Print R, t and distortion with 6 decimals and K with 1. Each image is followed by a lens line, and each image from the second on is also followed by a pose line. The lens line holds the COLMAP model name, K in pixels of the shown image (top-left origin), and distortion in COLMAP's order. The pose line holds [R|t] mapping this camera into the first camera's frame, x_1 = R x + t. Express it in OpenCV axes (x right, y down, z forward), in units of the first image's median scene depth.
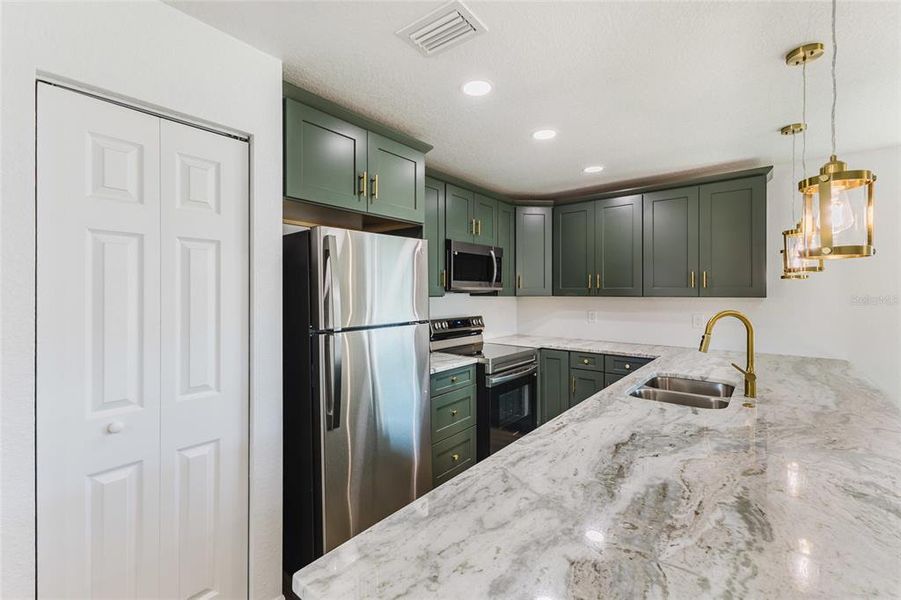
lens RADIAL K [[385.8, 0, 449.8], [0, 385.8, 292.5], [0, 0, 1]] dist [0.010376, -0.002041]
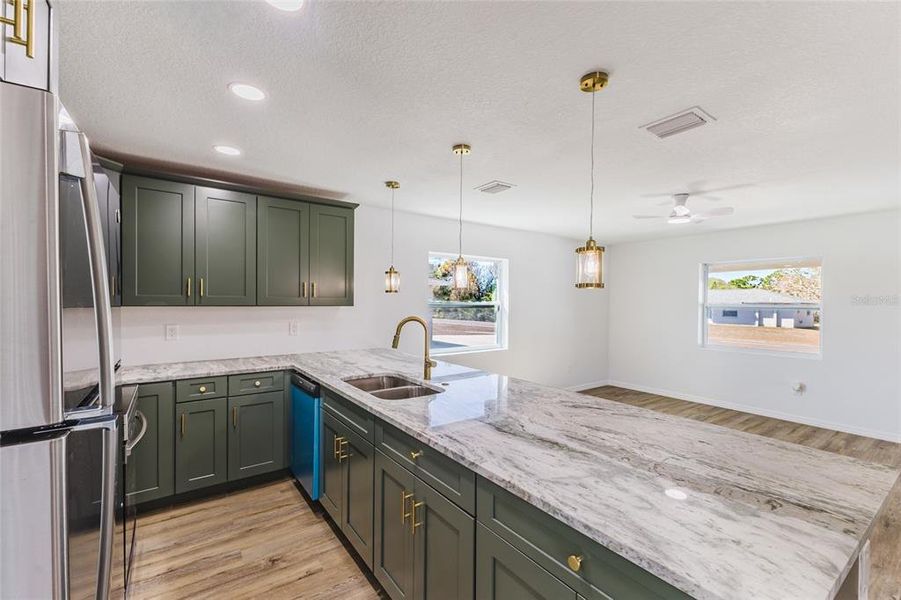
lens RADIAL K [[385.8, 0, 457.0], [0, 385.8, 304.7], [0, 0, 1]] dist [0.010376, -0.002041]
pose [[0.247534, -0.004176, 0.968870, -0.591483], [-0.010007, 0.999926, 0.006866, -0.006944], [-0.968828, -0.011395, 0.247474, 0.634909]]
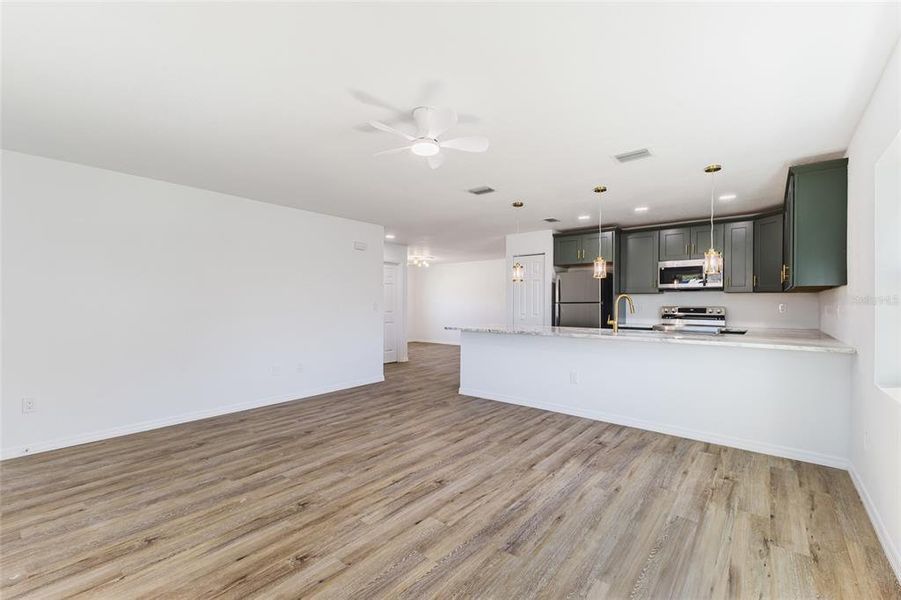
lens RADIAL K [[385.8, 0, 464.9], [0, 385.8, 303.9], [0, 0, 1]] dist [0.010376, -0.002041]
pose [[0.021191, 0.000865, -0.999775, 3.368013], [-0.001687, 0.999998, 0.000830, 0.114479], [0.999774, 0.001669, 0.021193, 0.089677]]
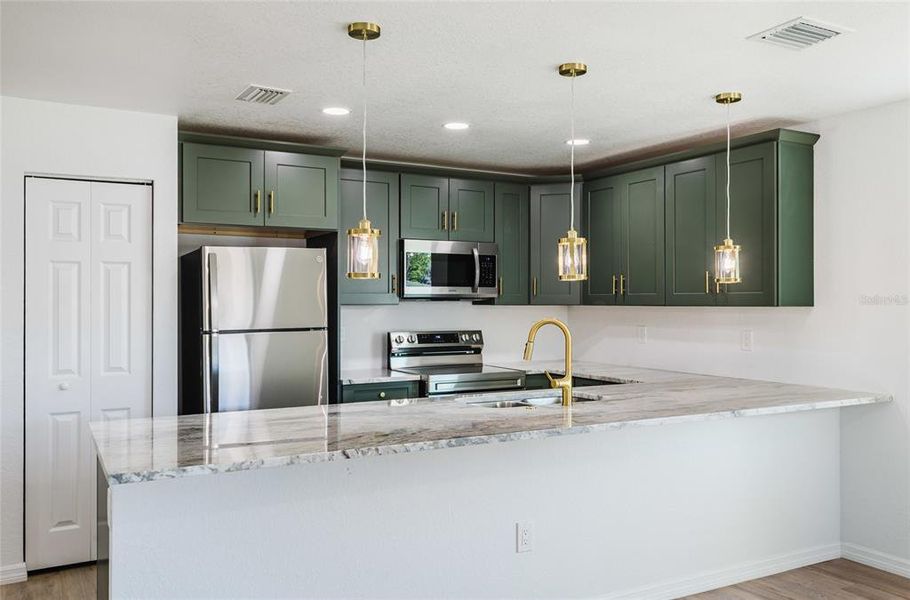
lens RADIAL K [[745.5, 0, 452.7], [0, 745.5, 301.5], [0, 0, 1]] dist [0.013662, -0.004295]
pose [[0.929139, -0.000810, -0.369730, 1.354428], [0.001327, 0.999998, 0.001146, 0.002615], [0.369729, -0.001555, 0.929138, -0.968495]]
